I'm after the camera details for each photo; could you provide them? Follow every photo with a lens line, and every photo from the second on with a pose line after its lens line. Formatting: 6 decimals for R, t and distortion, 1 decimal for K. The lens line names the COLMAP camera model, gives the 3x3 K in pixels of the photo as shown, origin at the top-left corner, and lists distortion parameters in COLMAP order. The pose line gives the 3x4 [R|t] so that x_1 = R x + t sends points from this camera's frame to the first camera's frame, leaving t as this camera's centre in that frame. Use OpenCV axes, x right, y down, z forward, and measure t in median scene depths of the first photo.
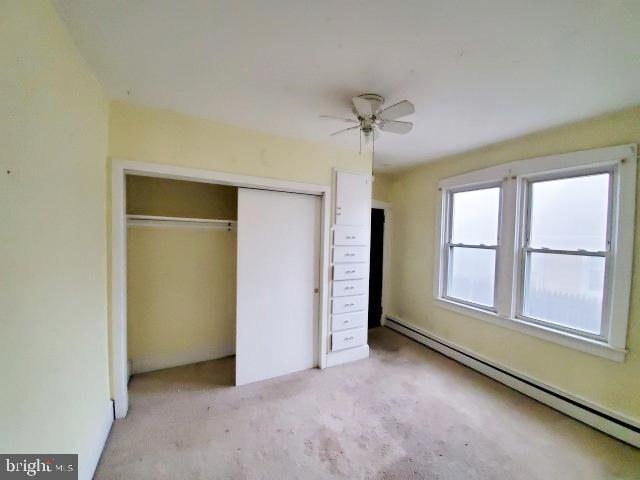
lens RADIAL K [[259.0, 0, 320.0], [0, 259.0, 240.0], [0, 0, 1]] dist [0.000225, 0.000003]
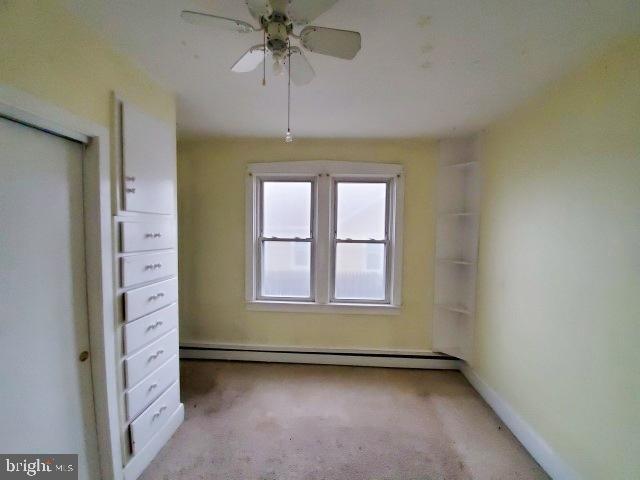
lens RADIAL K [[259.0, 0, 320.0], [0, 259.0, 240.0], [0, 0, 1]] dist [0.000225, 0.000003]
pose [[0.490187, -0.052271, 0.870049, -0.194108], [0.022385, 0.998626, 0.047384, -0.018136], [-0.871330, -0.003751, 0.490683, 0.423429]]
